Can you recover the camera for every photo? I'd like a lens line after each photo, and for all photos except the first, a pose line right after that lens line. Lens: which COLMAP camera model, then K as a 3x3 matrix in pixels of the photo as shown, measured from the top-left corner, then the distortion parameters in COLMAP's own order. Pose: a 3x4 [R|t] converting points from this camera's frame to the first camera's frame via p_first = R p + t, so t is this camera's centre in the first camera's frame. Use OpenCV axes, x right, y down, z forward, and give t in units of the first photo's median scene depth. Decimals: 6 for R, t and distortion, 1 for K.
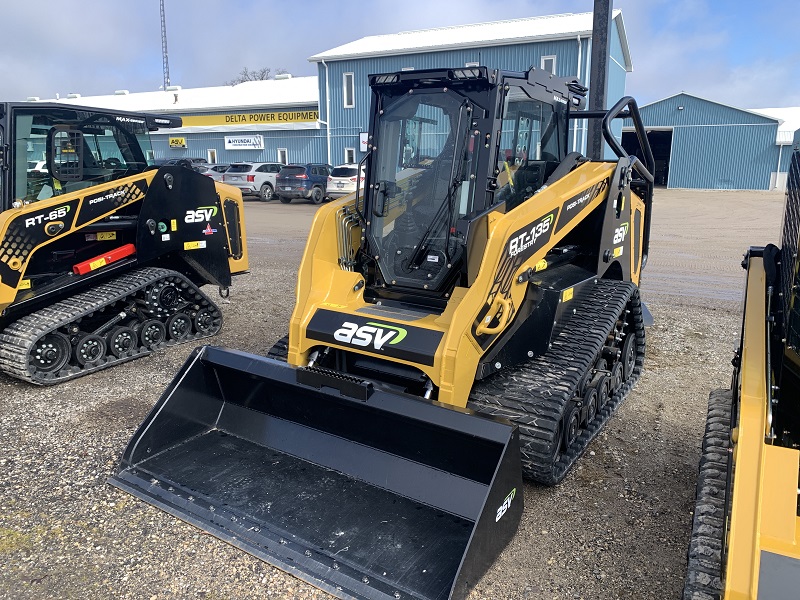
lens RADIAL K [[617.3, 0, 396.3], [0, 617.3, 300.5], [0, 0, 1]] dist [0.011887, 0.000274]
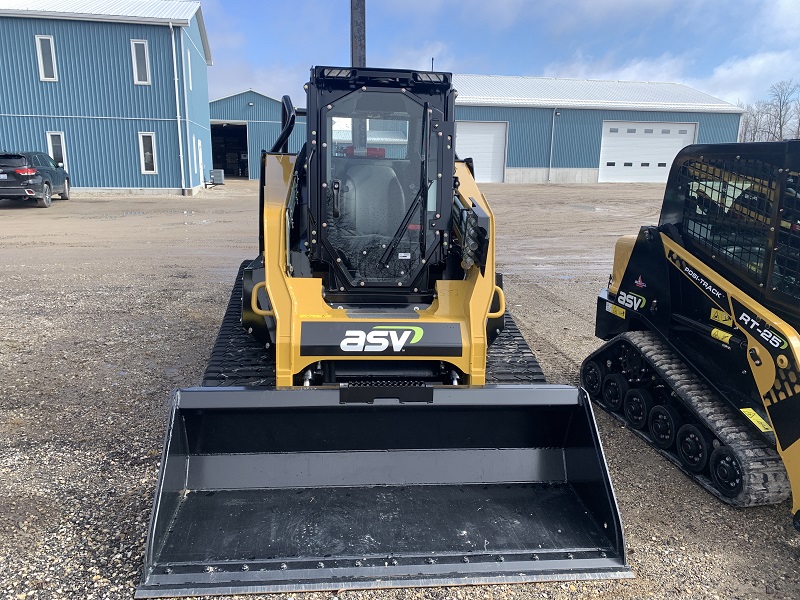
lens RADIAL K [[617.3, 0, 396.3], [0, 617.3, 300.5], [0, 0, 1]] dist [0.011887, 0.000274]
pose [[0.773019, -0.129641, 0.620995, -0.622557], [0.120763, 0.991068, 0.056573, -0.056779], [-0.622782, 0.031261, 0.781770, 0.222909]]
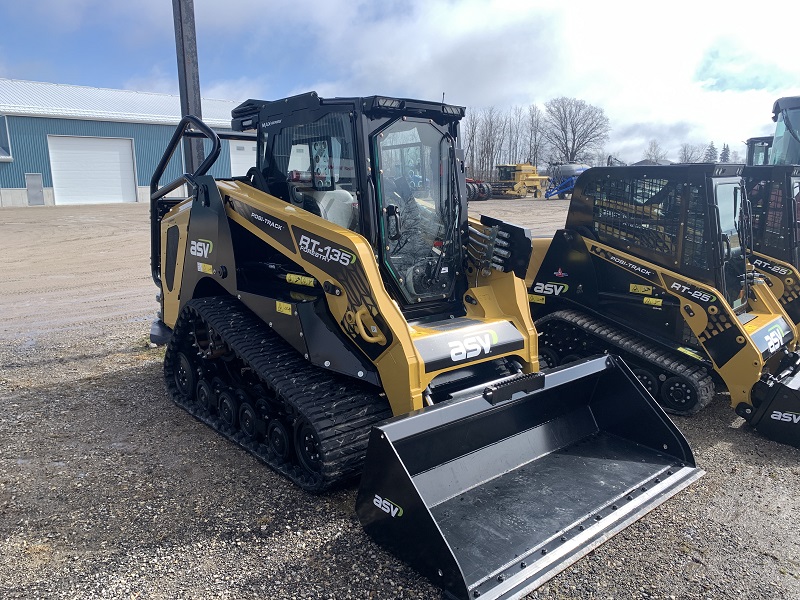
lens RADIAL K [[617.3, 0, 396.3], [0, 617.3, 300.5], [0, 0, 1]] dist [0.011887, 0.000274]
pose [[0.269562, -0.189302, 0.944193, -1.082782], [0.212043, 0.968091, 0.133557, -0.191974], [-0.939348, 0.164207, 0.301101, 0.789849]]
